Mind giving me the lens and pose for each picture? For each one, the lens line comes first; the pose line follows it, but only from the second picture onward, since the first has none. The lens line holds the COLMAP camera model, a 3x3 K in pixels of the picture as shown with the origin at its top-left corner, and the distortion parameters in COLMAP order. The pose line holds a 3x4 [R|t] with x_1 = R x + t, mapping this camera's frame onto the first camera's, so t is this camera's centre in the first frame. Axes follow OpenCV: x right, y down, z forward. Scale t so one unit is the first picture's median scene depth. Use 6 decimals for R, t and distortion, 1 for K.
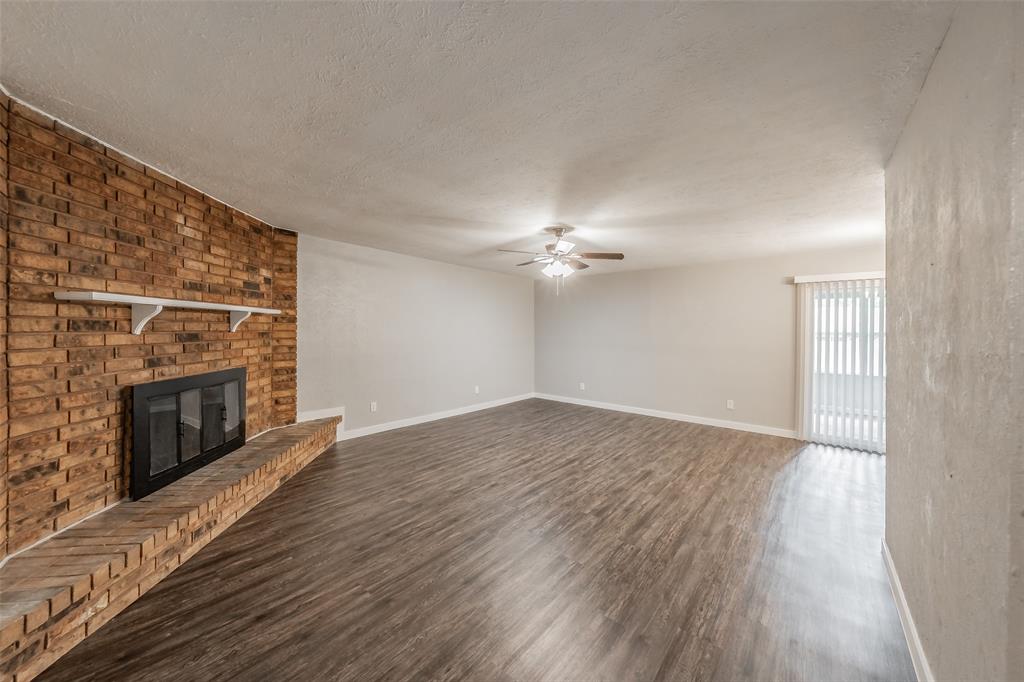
lens RADIAL K [[367.3, 0, 516.8], [0, 367.3, 331.7], [0, 0, 1]] dist [-0.000168, -0.000096]
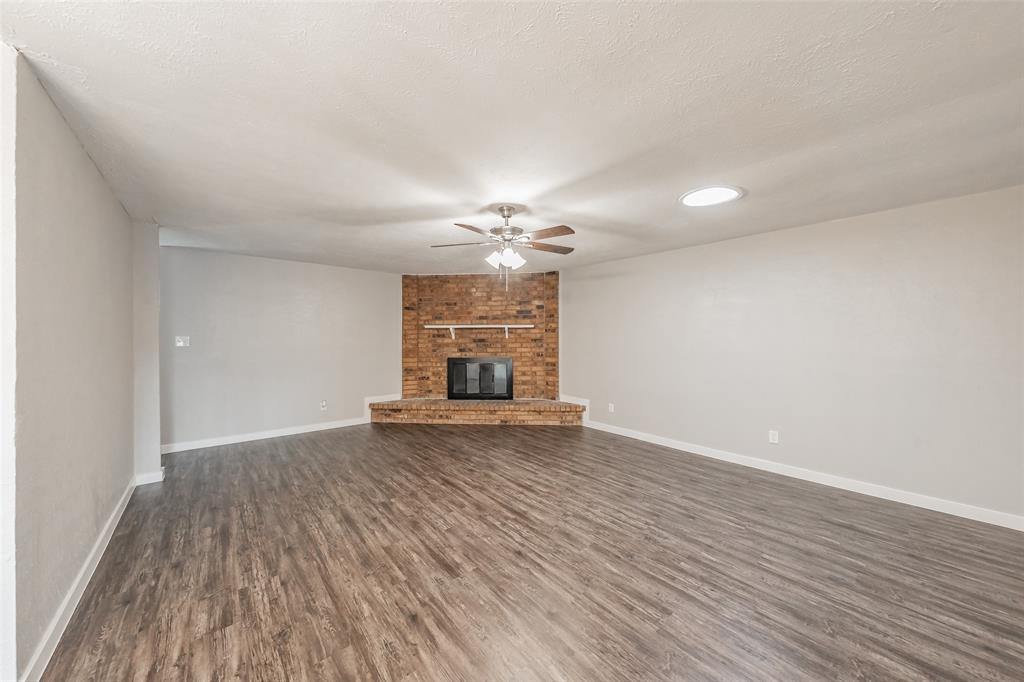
lens RADIAL K [[358.2, 0, 516.4], [0, 358.2, 338.3], [0, 0, 1]] dist [-0.001641, -0.000314]
pose [[-0.182629, -0.008085, -0.983149, 0.992936], [-0.005018, 0.999961, -0.007291, 0.012831], [0.983169, 0.003602, -0.182662, 1.313743]]
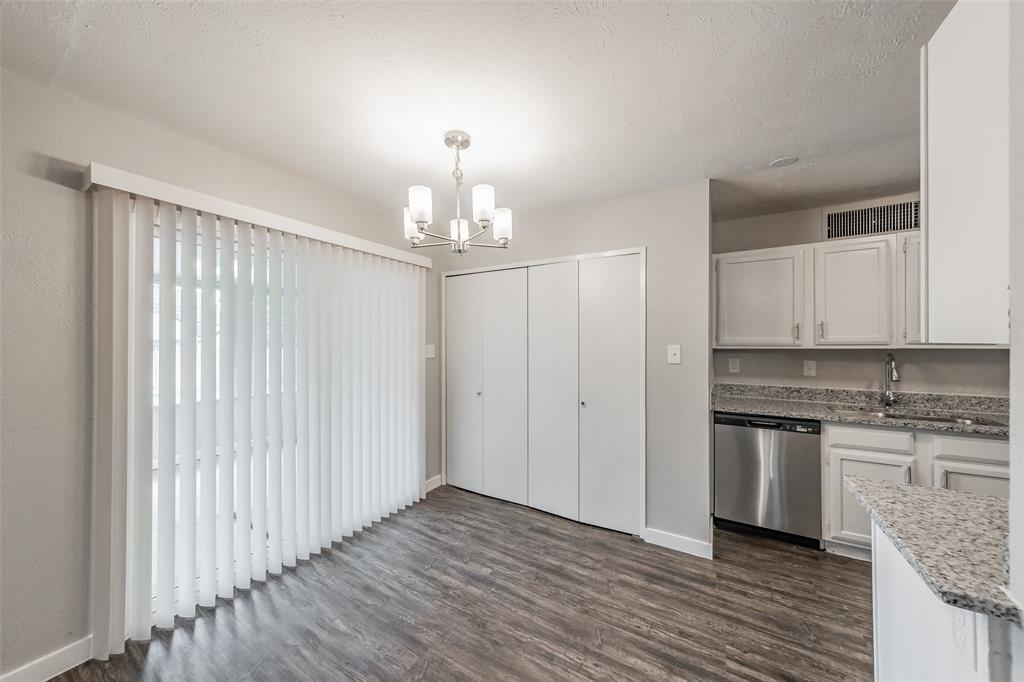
lens RADIAL K [[361.5, 0, 516.1], [0, 361.5, 340.7], [0, 0, 1]] dist [-0.000996, -0.000224]
pose [[-0.136326, -0.009322, 0.990620, 0.566524], [0.003106, 0.999947, 0.009837, 0.006118], [-0.990659, 0.004418, -0.136290, 0.976873]]
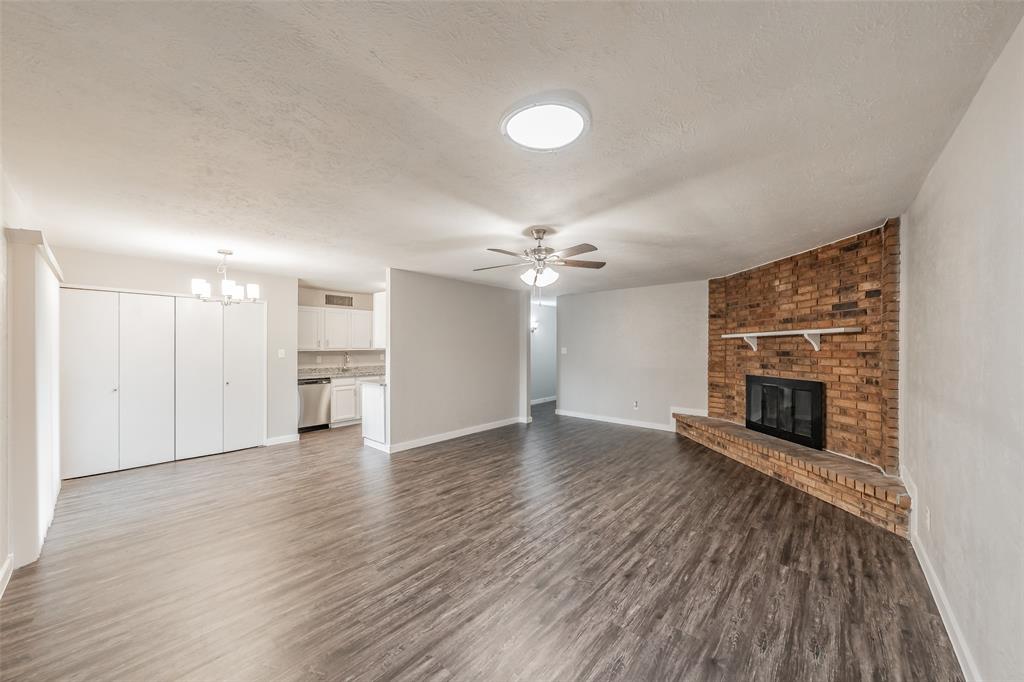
lens RADIAL K [[360.9, 0, 517.6], [0, 360.9, 349.1], [0, 0, 1]] dist [0.001230, -0.000031]
pose [[-0.998906, -0.012190, 0.045151, 0.141118], [-0.011842, 0.999898, 0.007963, -0.003060], [-0.045243, 0.007419, -0.998948, 2.100096]]
